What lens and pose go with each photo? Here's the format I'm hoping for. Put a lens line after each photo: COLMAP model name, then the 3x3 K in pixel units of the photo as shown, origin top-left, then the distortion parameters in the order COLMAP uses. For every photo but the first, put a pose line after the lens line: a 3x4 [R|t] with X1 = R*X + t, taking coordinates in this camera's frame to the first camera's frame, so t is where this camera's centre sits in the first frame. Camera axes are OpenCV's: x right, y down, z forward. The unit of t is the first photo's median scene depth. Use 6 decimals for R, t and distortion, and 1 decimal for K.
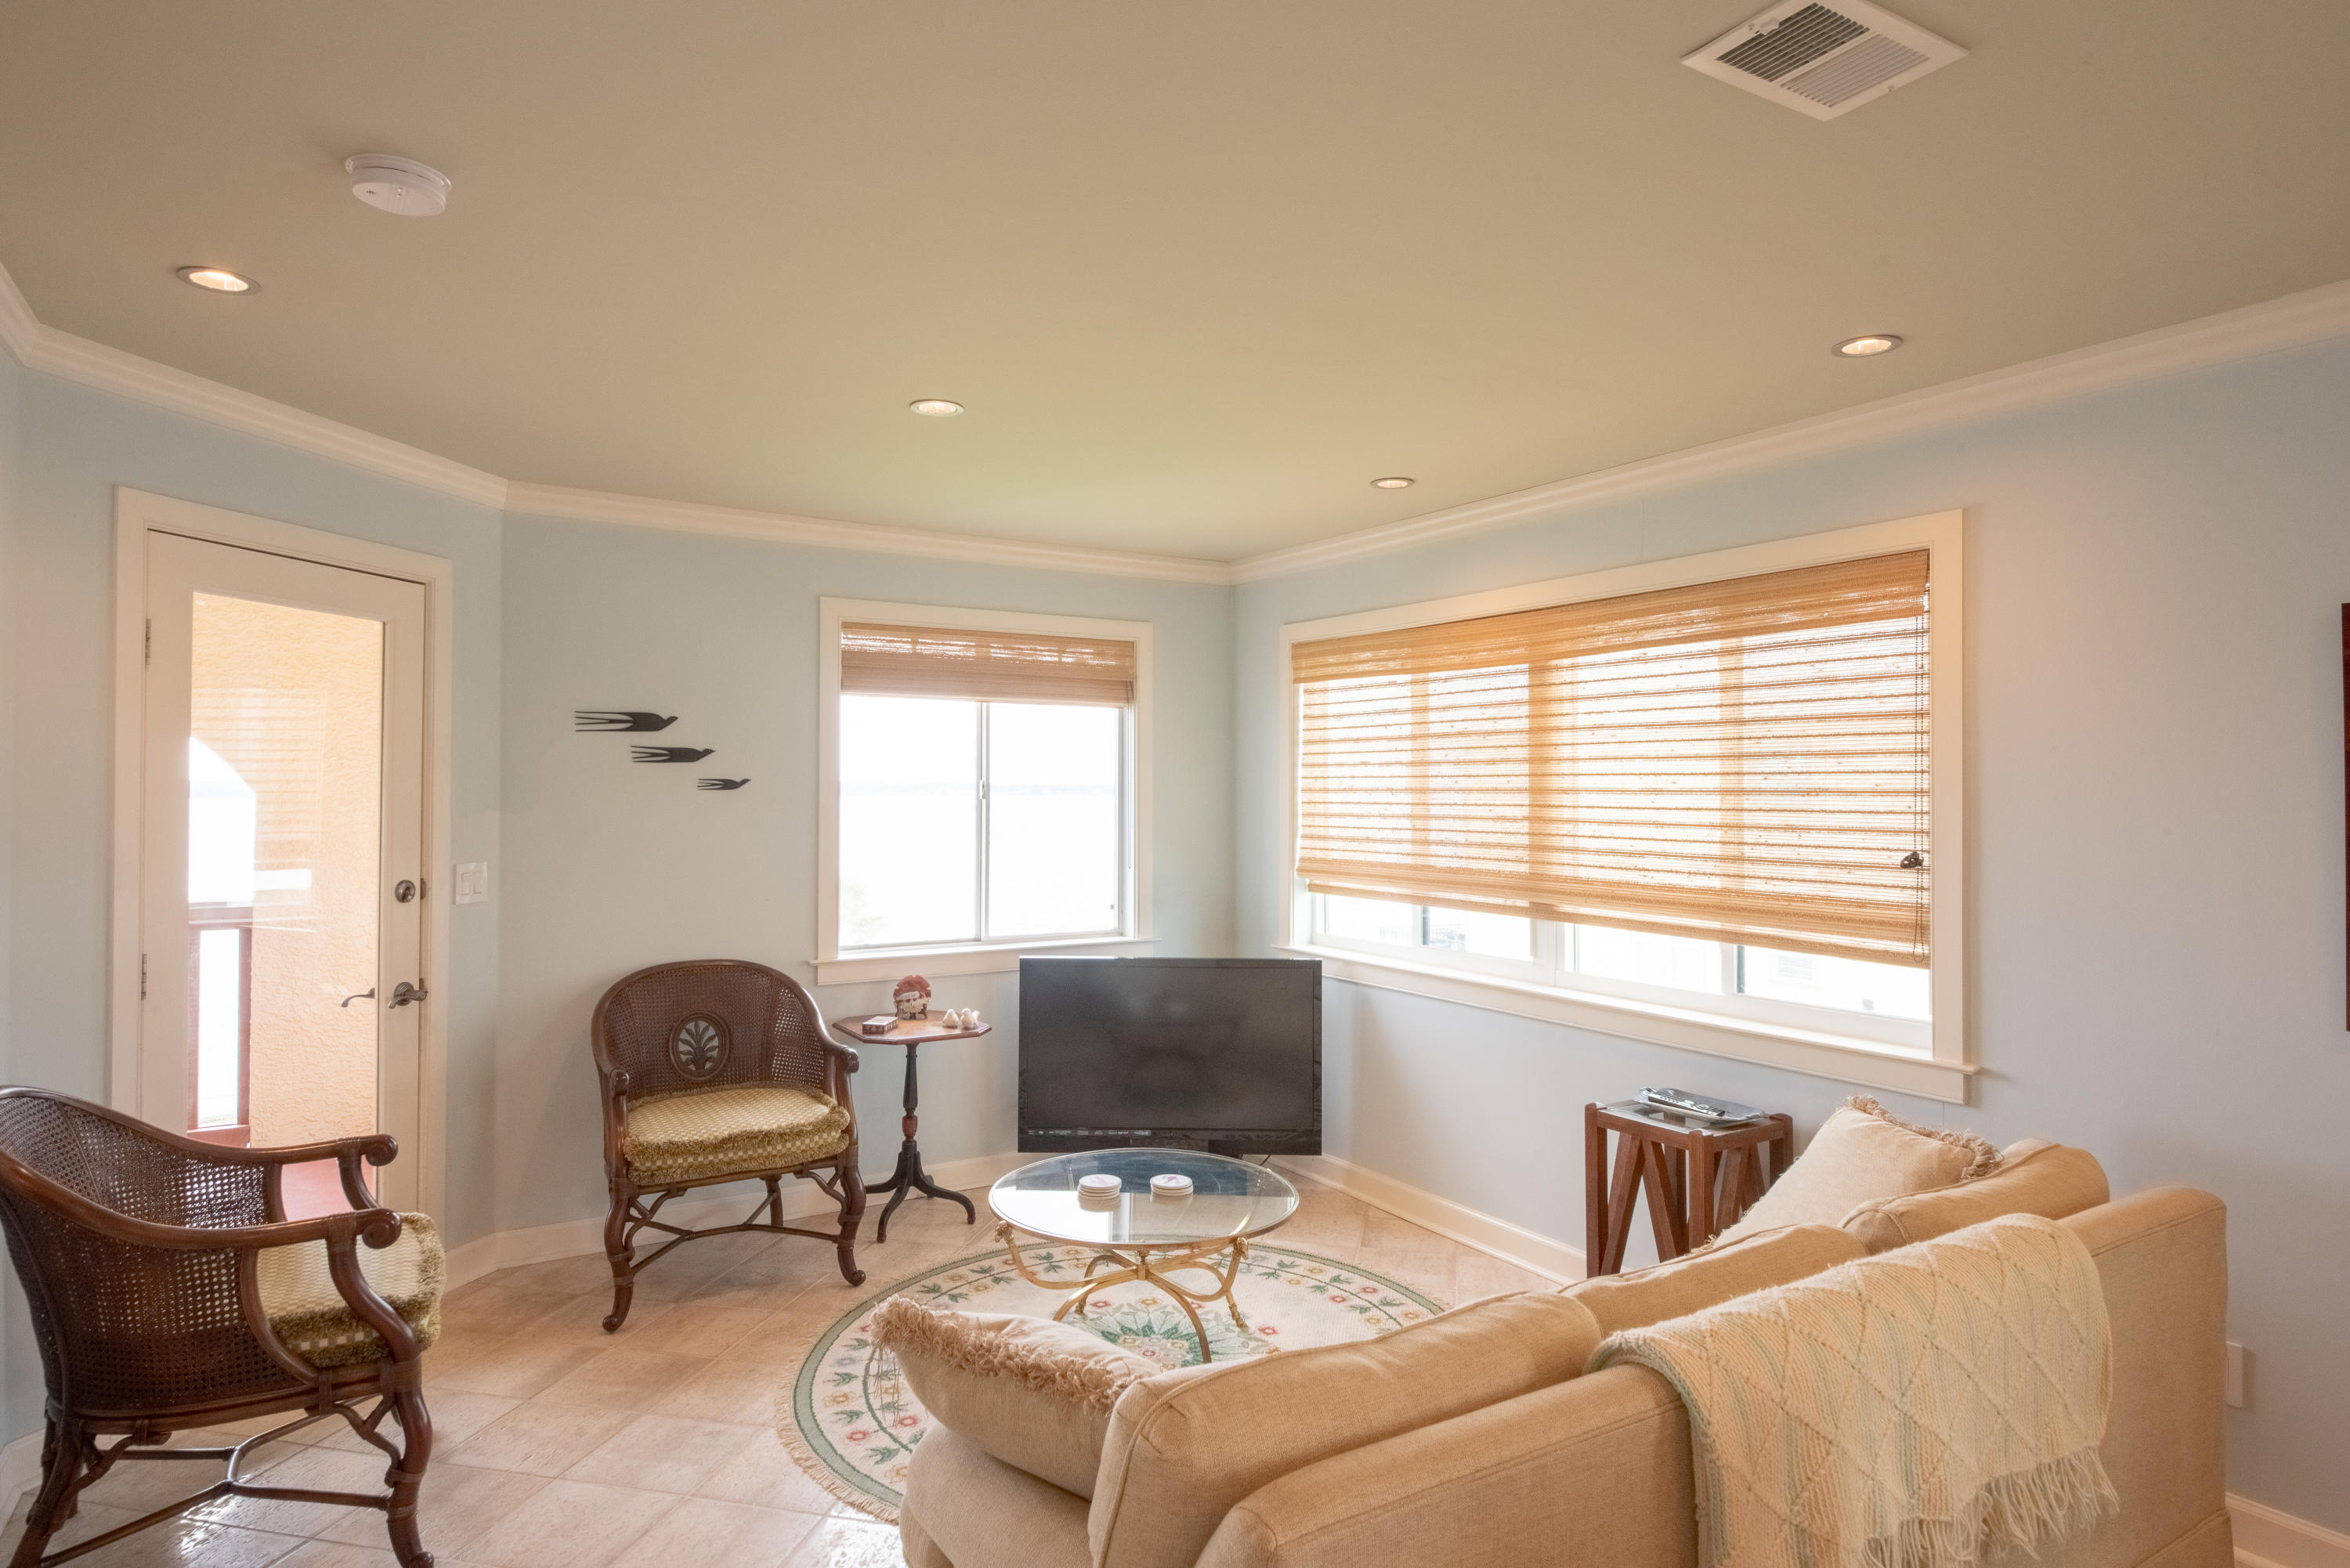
lens RADIAL K [[1306.1, 0, 1175.0], [0, 1306.1, 784.0], [0, 0, 1]] dist [0.047016, -0.045822]
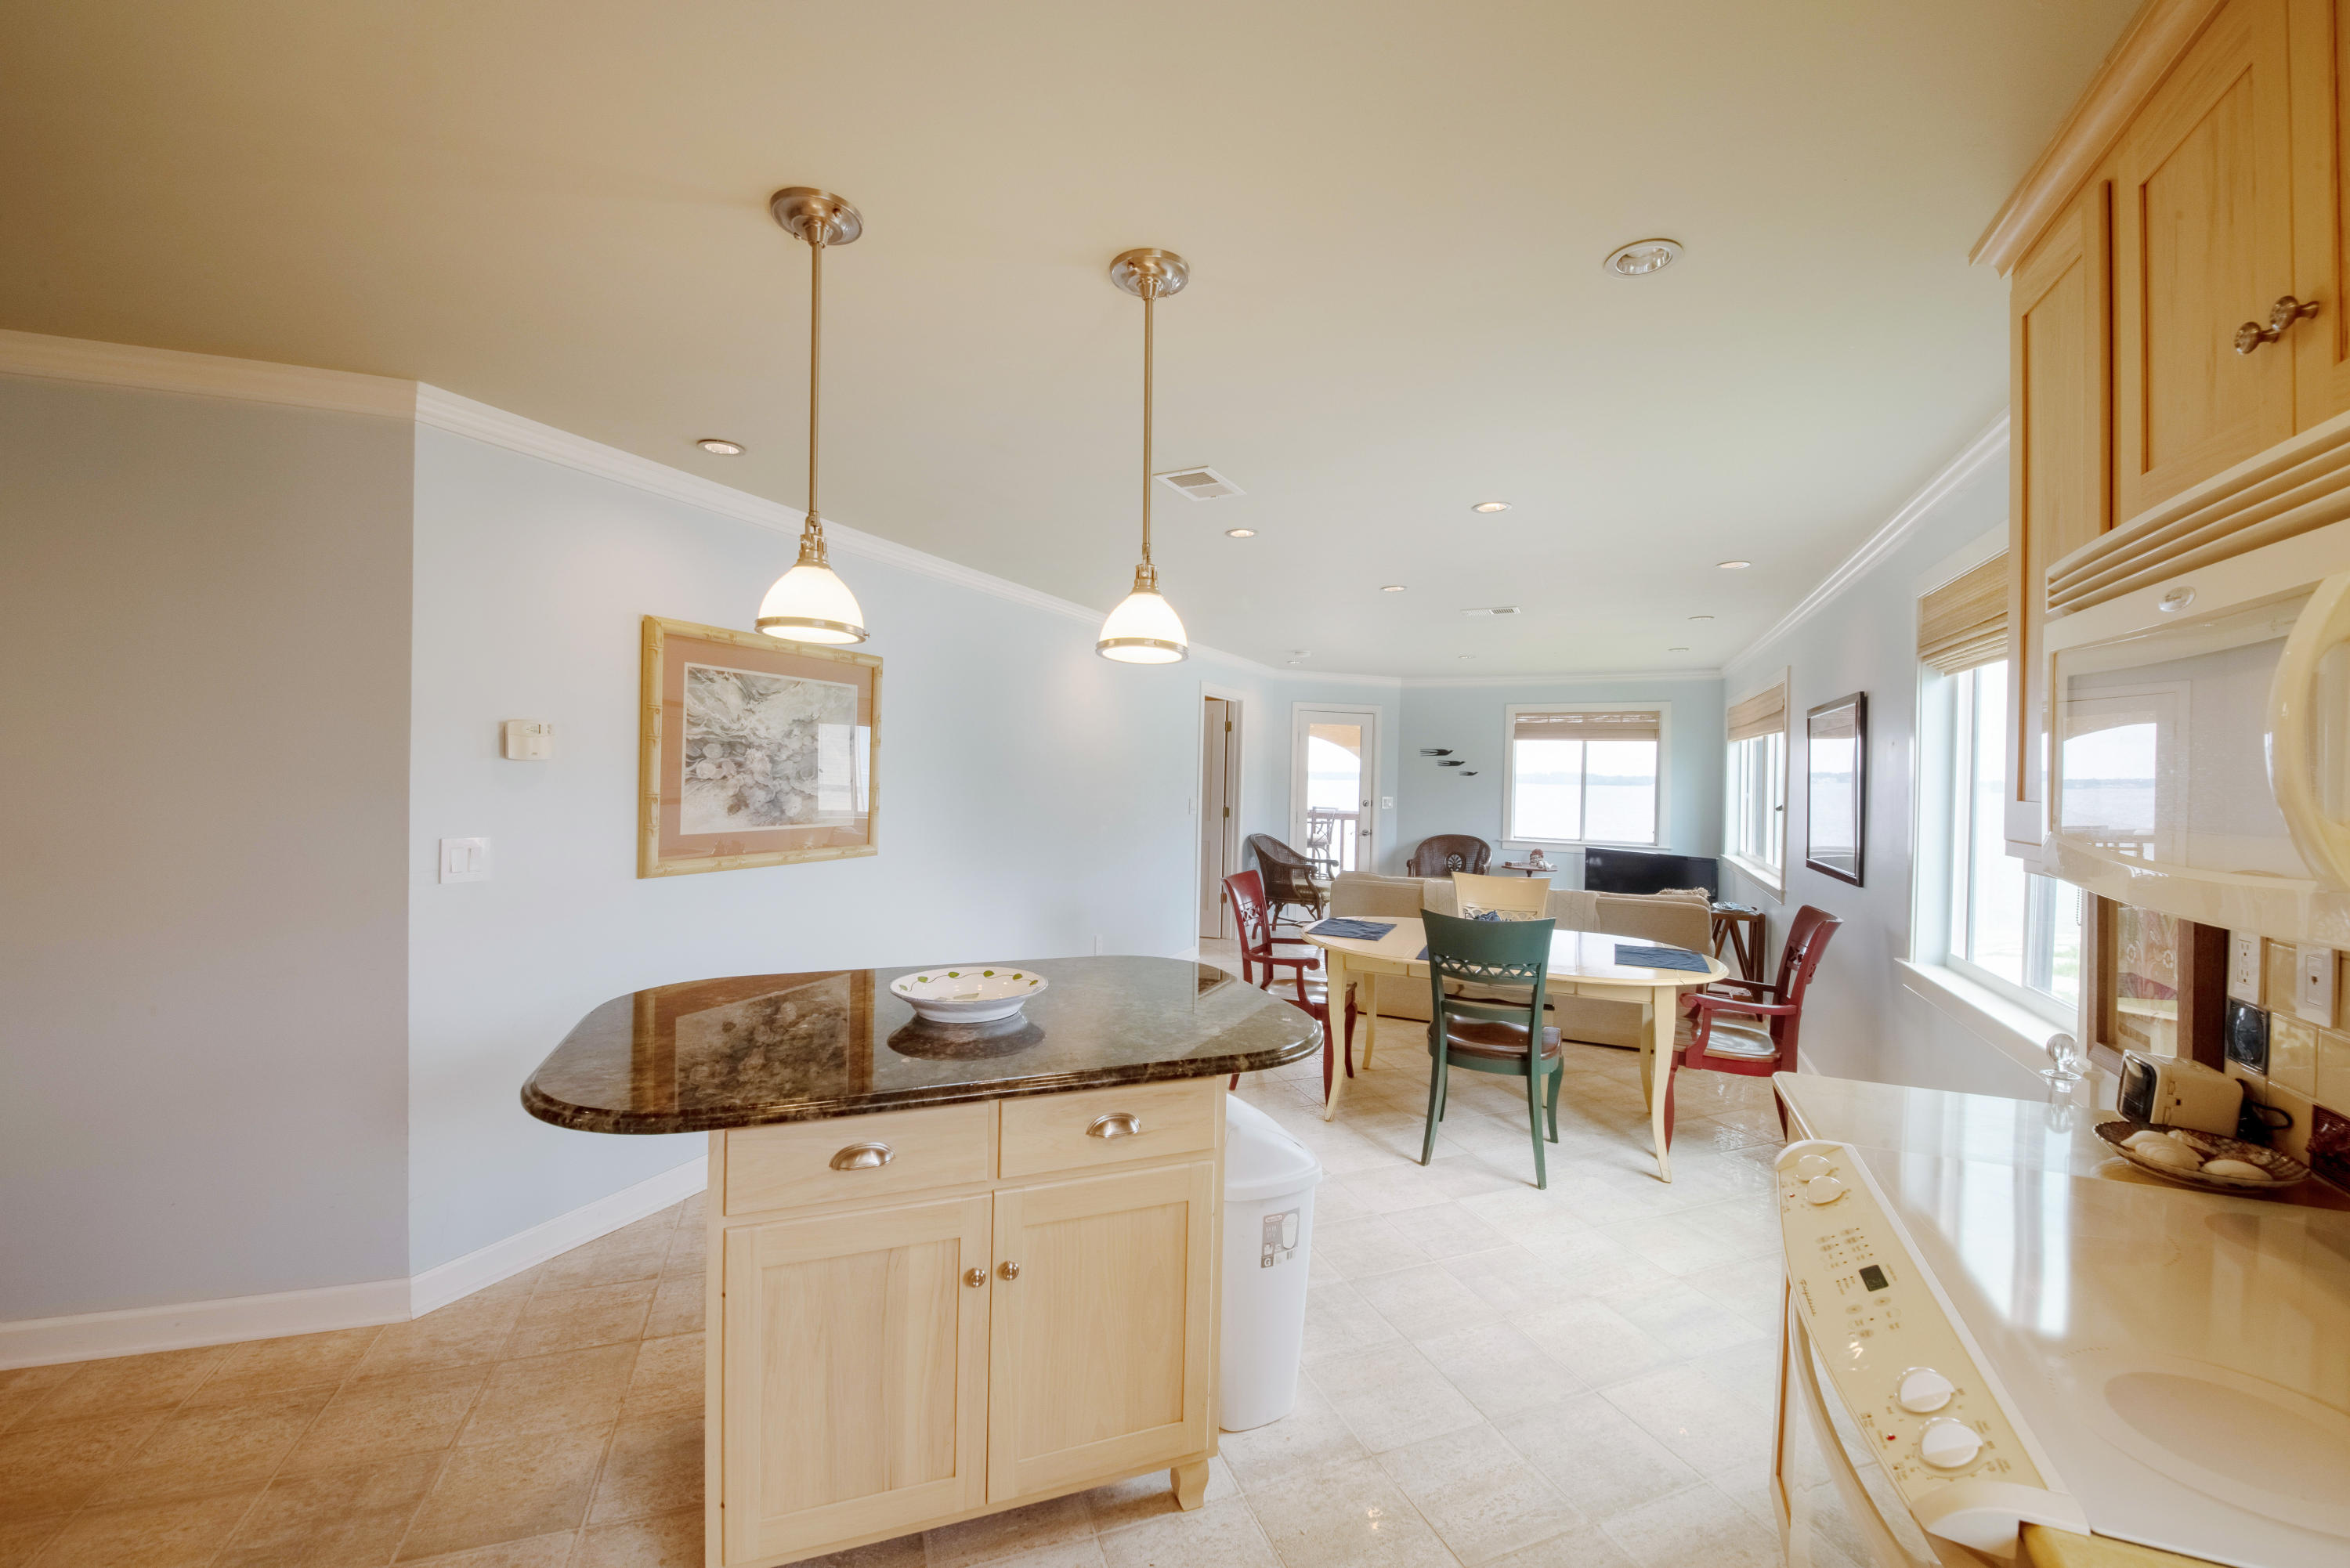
lens RADIAL K [[909.7, 0, 1152.6], [0, 909.7, 770.5], [0, 0, 1]] dist [0.000824, -0.000027]
pose [[0.525178, 0.004961, -0.850978, 0.963372], [-0.014894, 0.999883, -0.003363, 0.009316], [0.850862, 0.014441, 0.525191, -0.608606]]
